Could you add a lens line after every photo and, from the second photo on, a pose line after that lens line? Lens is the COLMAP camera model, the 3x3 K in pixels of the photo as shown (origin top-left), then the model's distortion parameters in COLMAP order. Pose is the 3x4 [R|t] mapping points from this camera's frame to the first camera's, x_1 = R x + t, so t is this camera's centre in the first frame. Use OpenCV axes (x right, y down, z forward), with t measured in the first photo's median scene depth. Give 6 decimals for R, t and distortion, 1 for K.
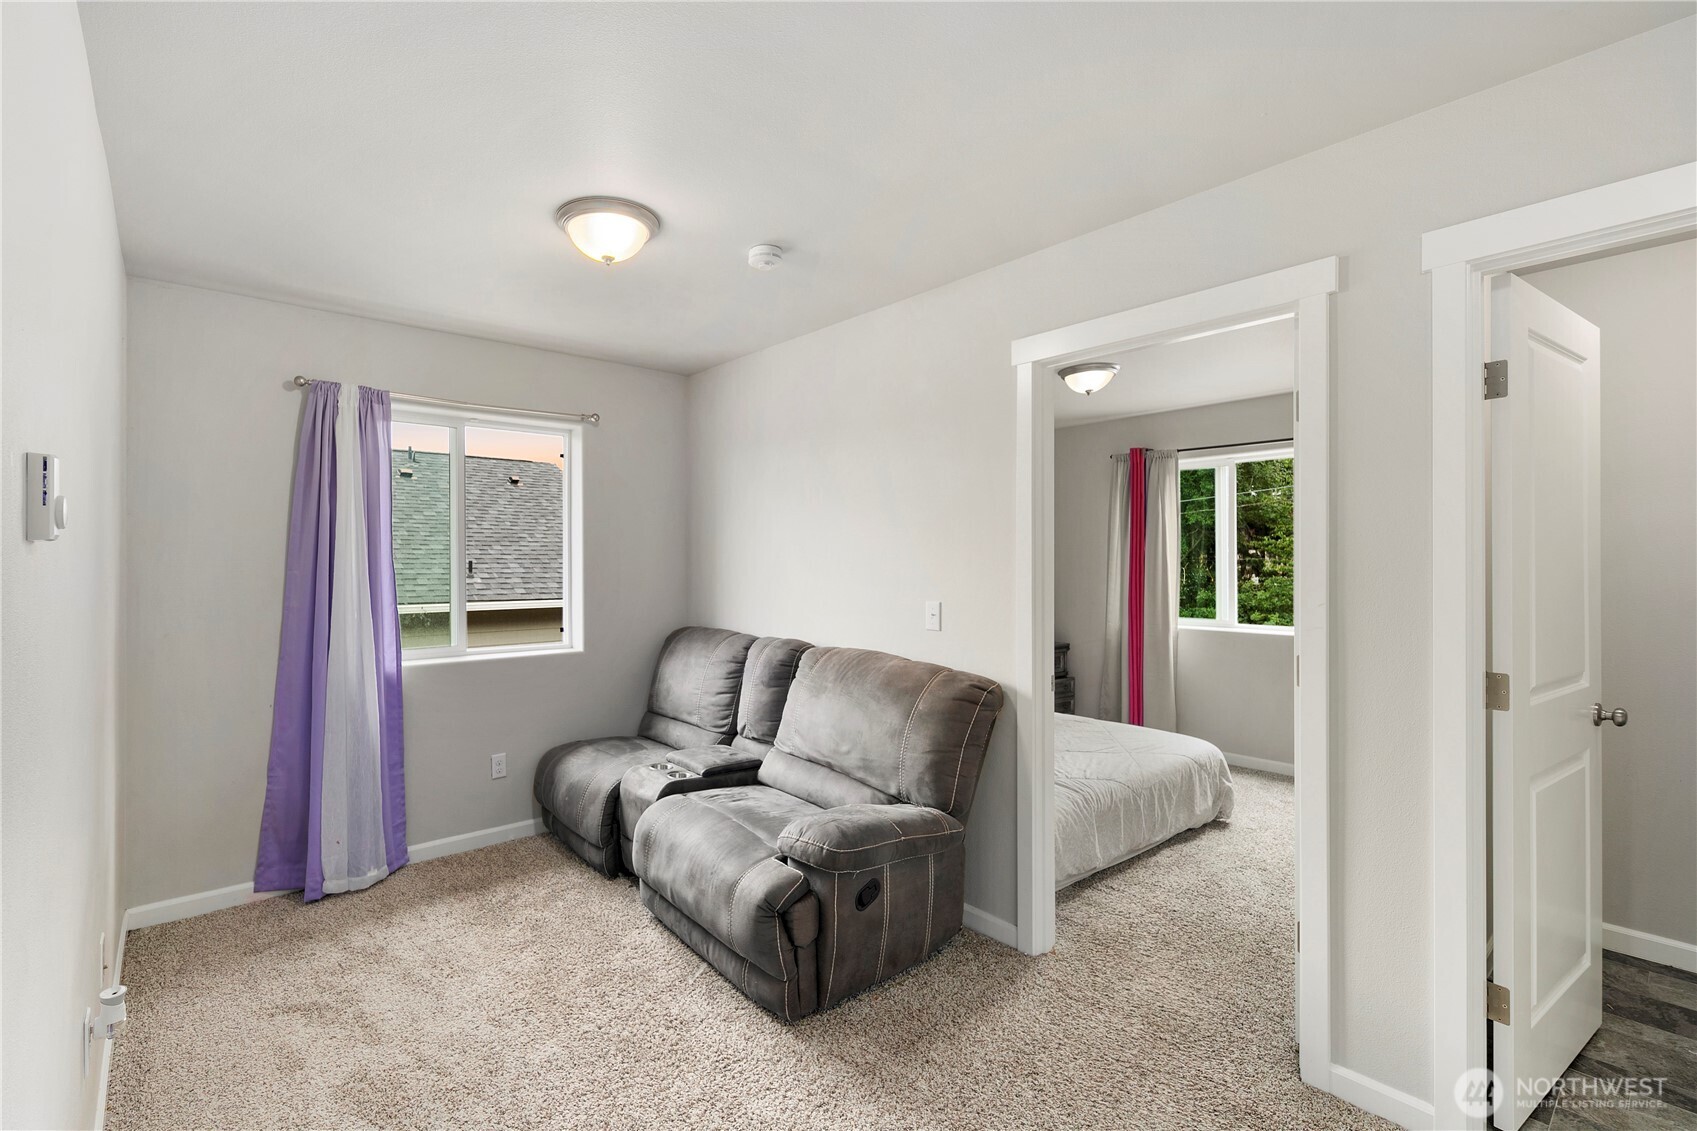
lens RADIAL K [[736.3, 0, 848.5], [0, 736.3, 565.5], [0, 0, 1]] dist [0.001625, -0.000327]
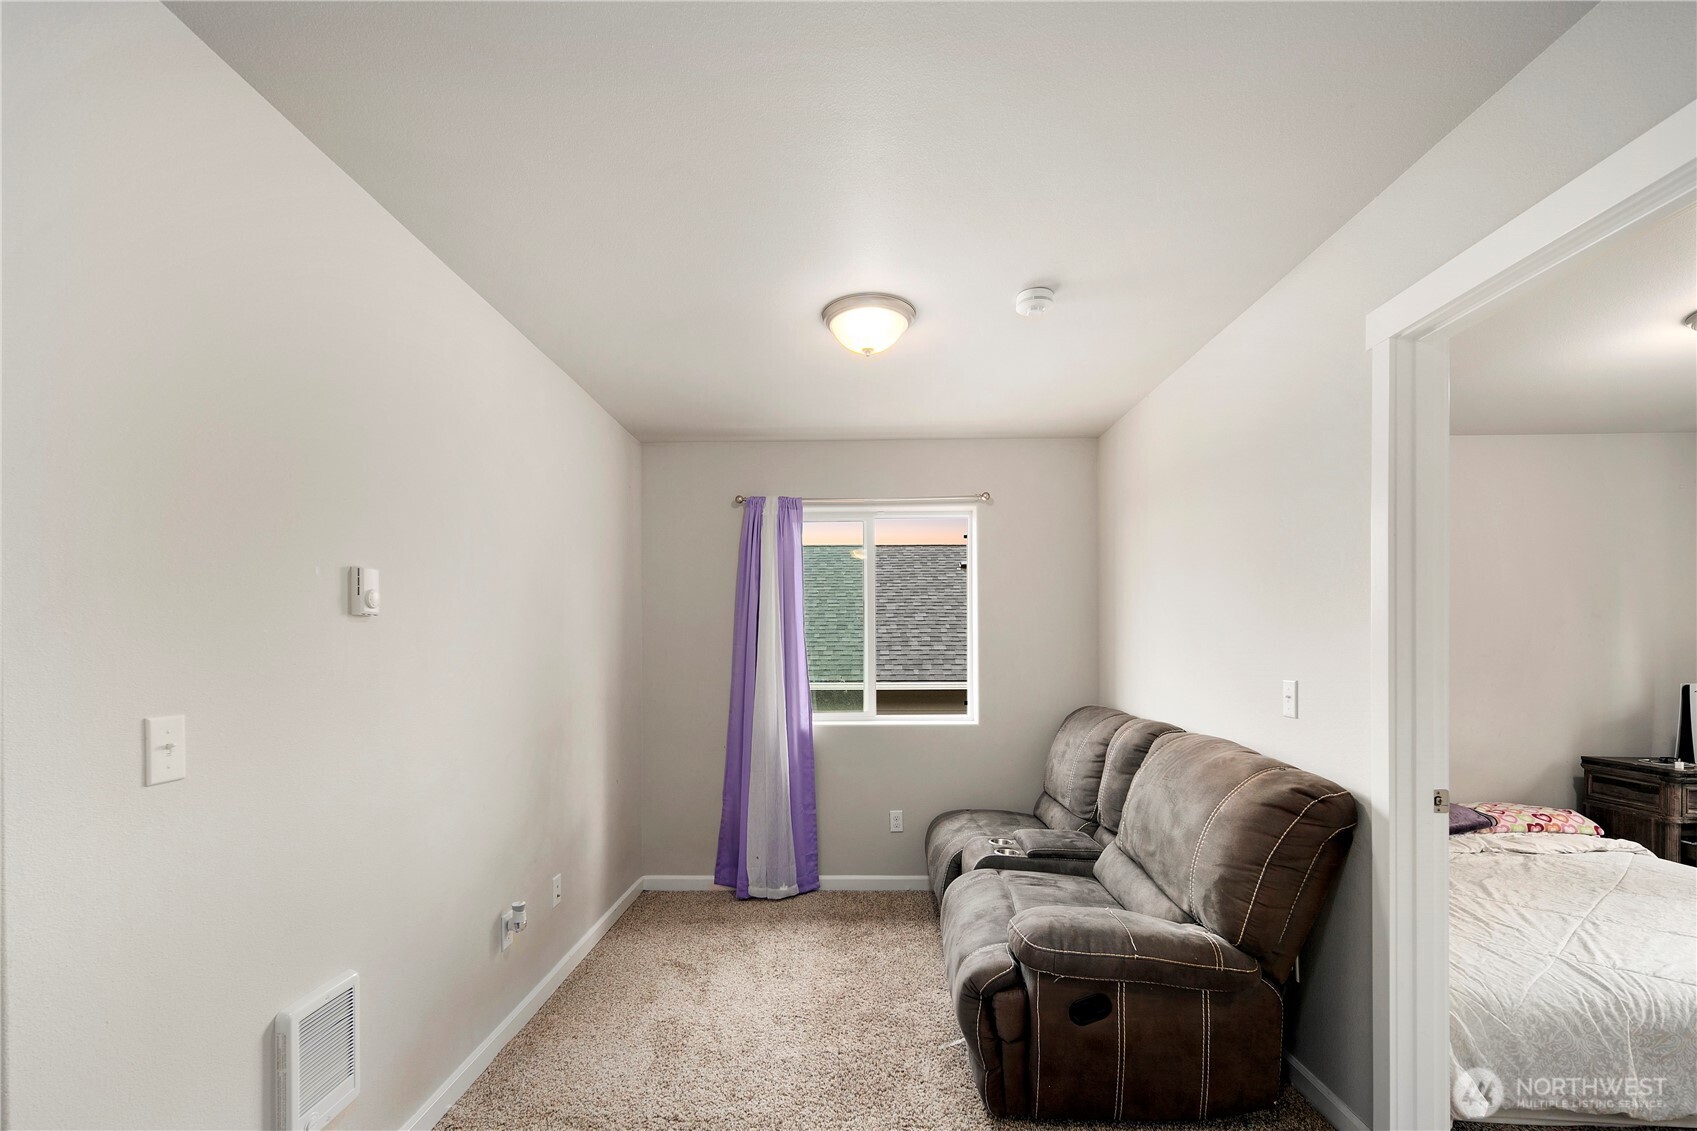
lens RADIAL K [[764.8, 0, 845.0], [0, 764.8, 653.2], [0, 0, 1]] dist [0.003028, 0.000246]
pose [[0.761588, 0.000616, -0.648061, 0.281030], [0.004002, 0.999976, 0.005654, 0.014932], [0.648049, -0.006900, 0.761568, 0.092673]]
